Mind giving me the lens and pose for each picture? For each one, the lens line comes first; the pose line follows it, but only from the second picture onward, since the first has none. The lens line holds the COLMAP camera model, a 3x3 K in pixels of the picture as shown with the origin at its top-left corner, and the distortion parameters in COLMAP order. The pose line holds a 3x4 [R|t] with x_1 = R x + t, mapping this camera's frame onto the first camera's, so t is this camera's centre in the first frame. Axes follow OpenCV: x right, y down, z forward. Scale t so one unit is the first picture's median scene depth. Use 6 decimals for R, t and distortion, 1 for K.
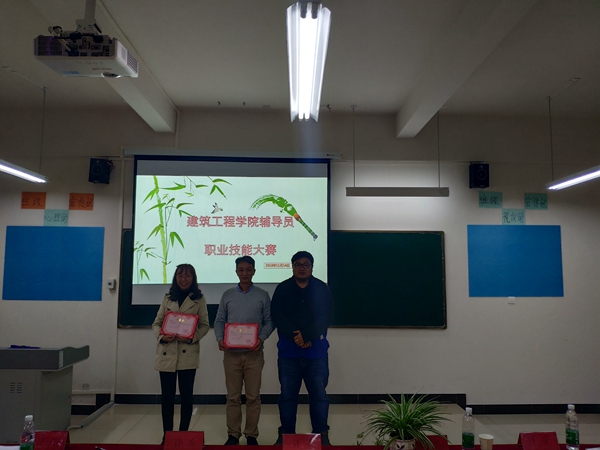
lens RADIAL K [[458.9, 0, 308.5], [0, 458.9, 231.4], [0, 0, 1]] dist [0.086988, -0.173175]
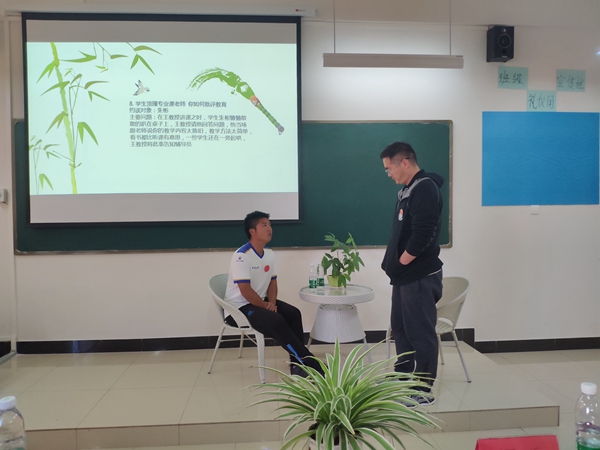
lens RADIAL K [[458.9, 0, 308.1], [0, 458.9, 223.2], [0, 0, 1]] dist [0.086988, -0.173175]
pose [[0.998565, -0.017633, 0.050570, 0.018048], [0.011350, 0.992470, 0.121958, 0.072896], [-0.052340, -0.121209, 0.991246, 0.249213]]
